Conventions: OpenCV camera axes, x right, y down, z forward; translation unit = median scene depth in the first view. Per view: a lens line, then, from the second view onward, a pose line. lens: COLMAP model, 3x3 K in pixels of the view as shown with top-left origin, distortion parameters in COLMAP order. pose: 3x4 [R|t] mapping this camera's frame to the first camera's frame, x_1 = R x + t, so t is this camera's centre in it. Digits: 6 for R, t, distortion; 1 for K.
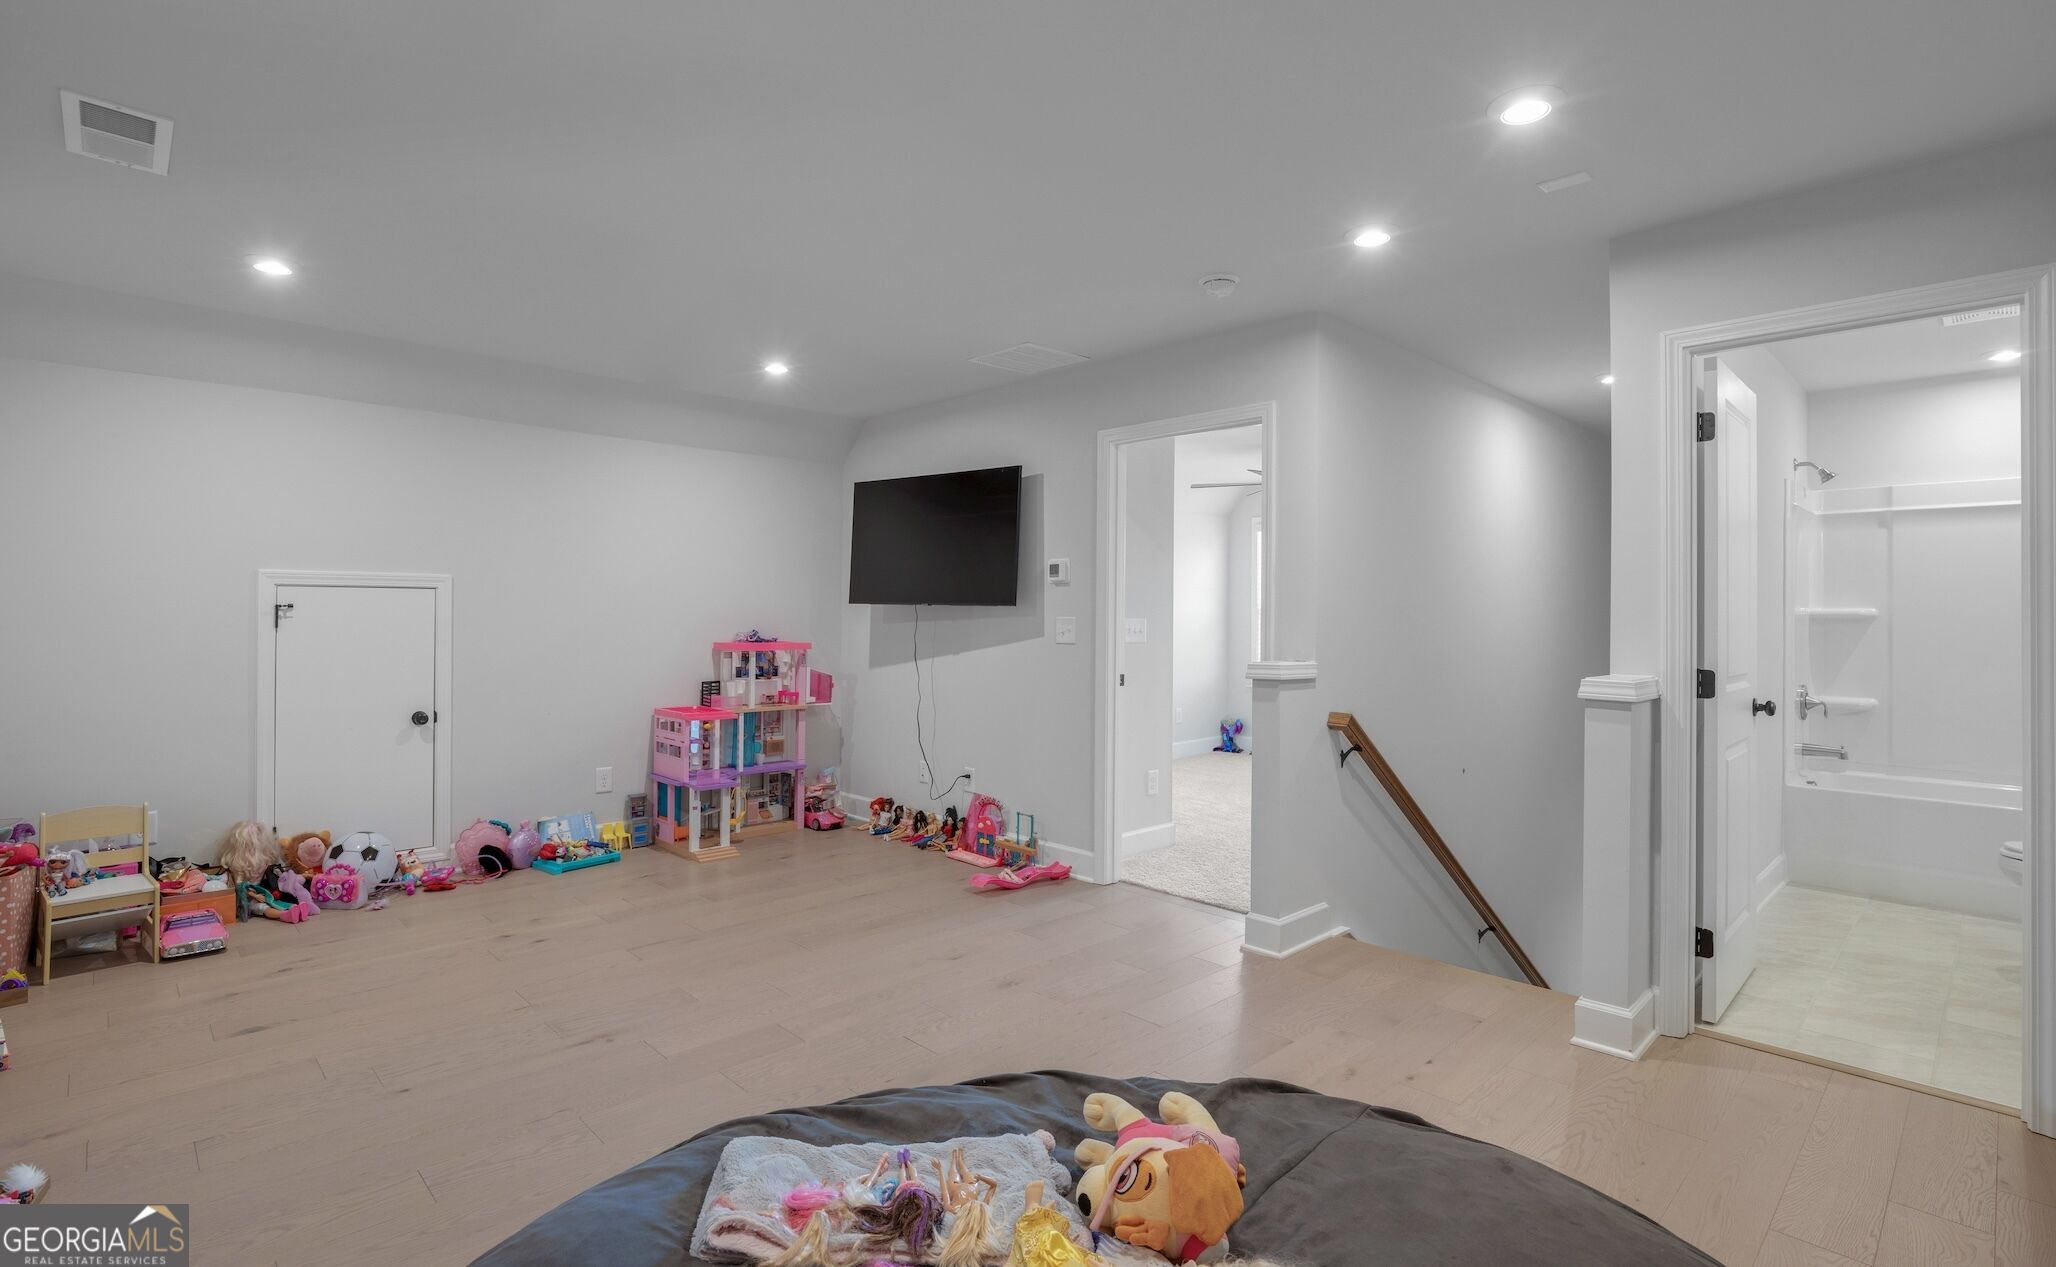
lens RADIAL K [[978.2, 0, 1028.0], [0, 978.2, 633.5], [0, 0, 1]] dist [-0.002890, -0.000589]
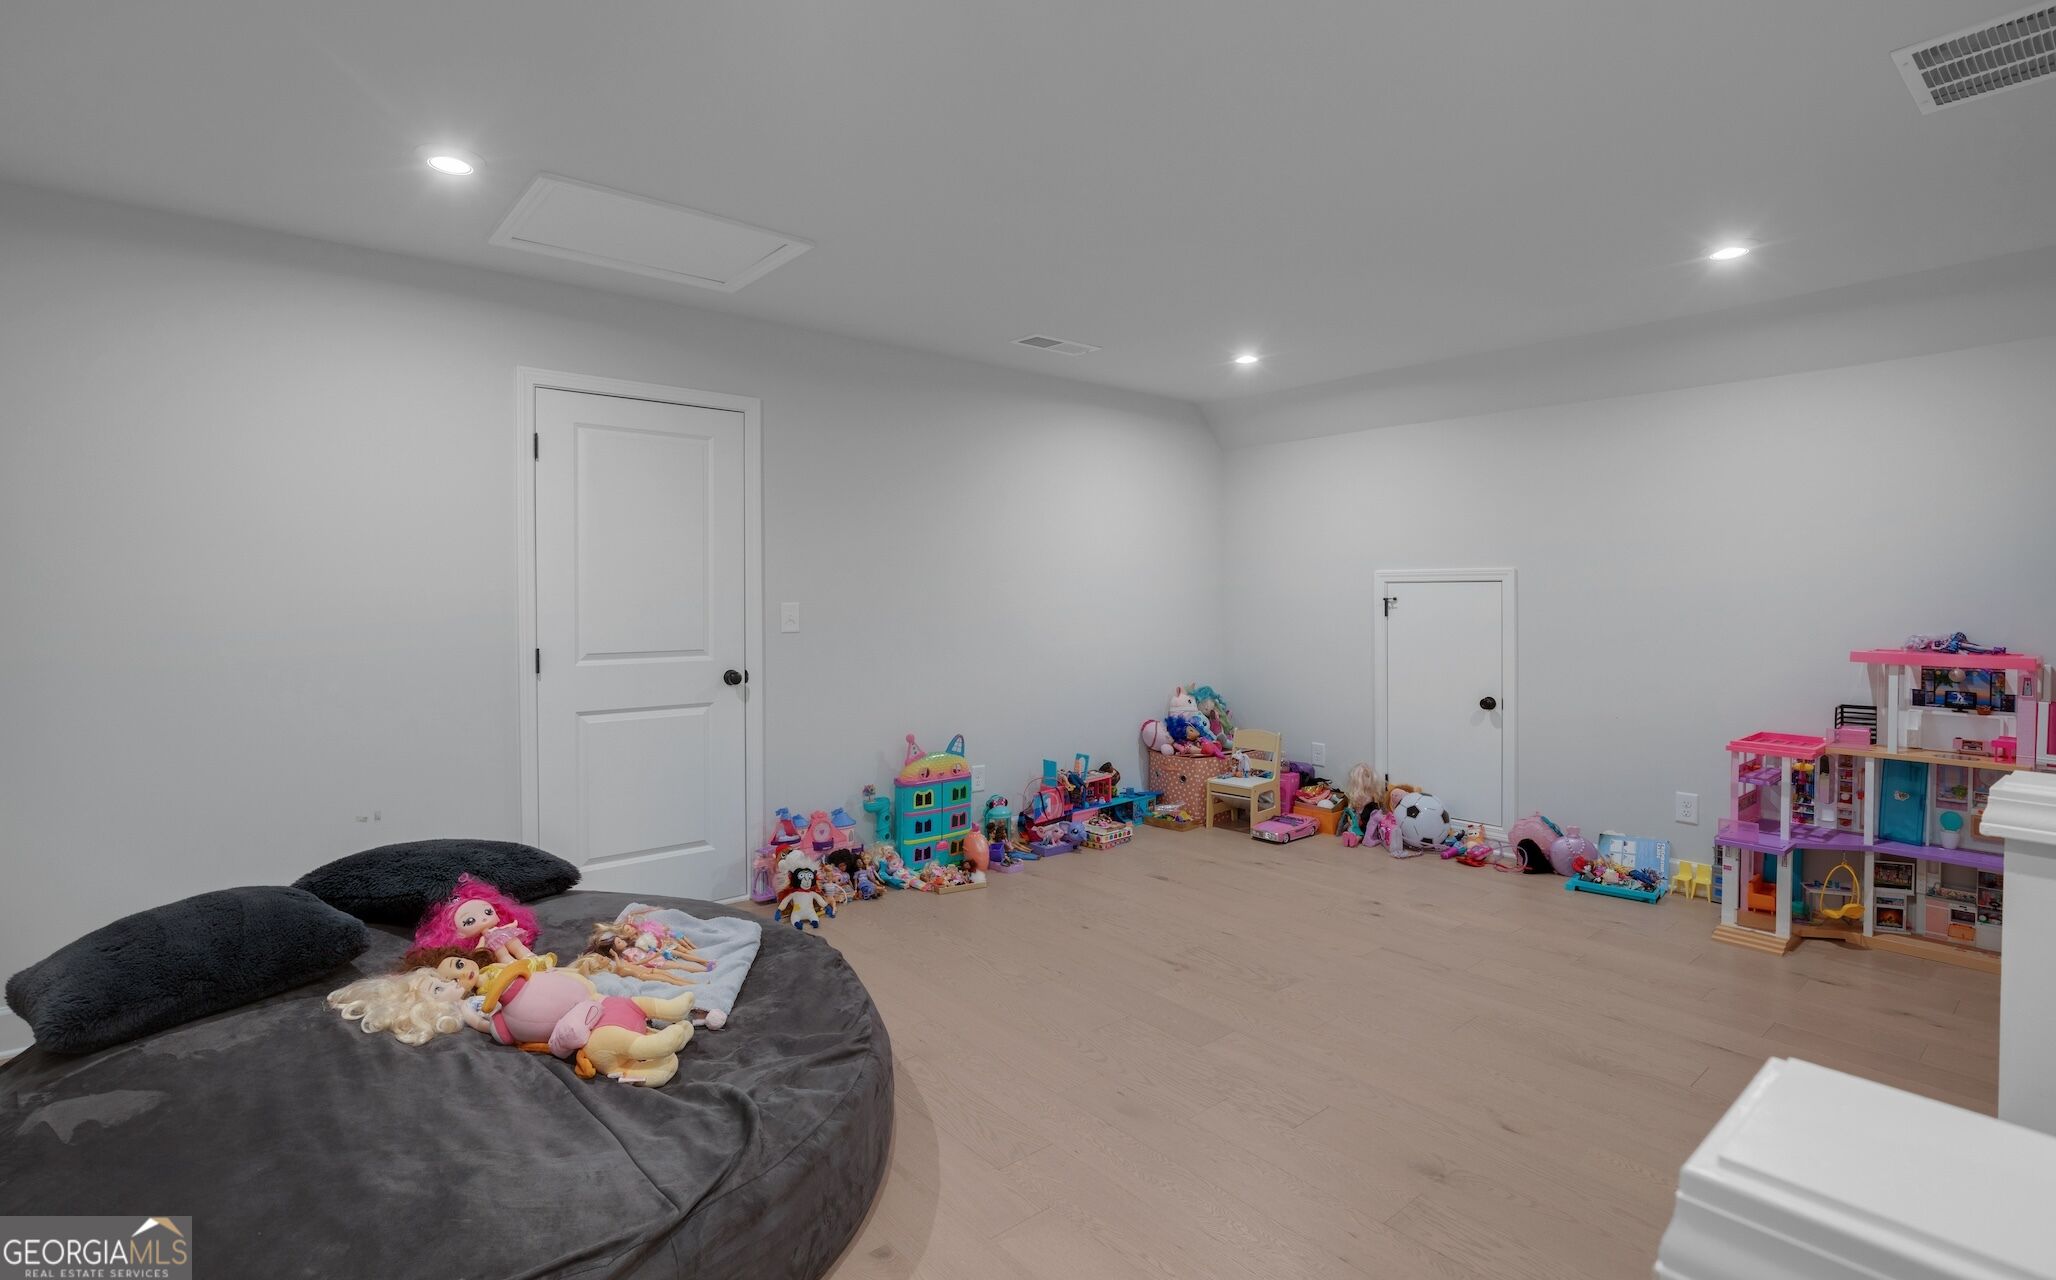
lens RADIAL K [[1003.5, 0, 1028.0], [0, 1003.5, 640.0], [0, 0, 1]] dist [-0.000445, -0.000039]
pose [[-0.076067, 0.042156, -0.996211, 0.499724], [-0.014524, 0.998953, 0.043381, -0.022279], [0.996997, 0.017768, -0.075375, 0.575152]]
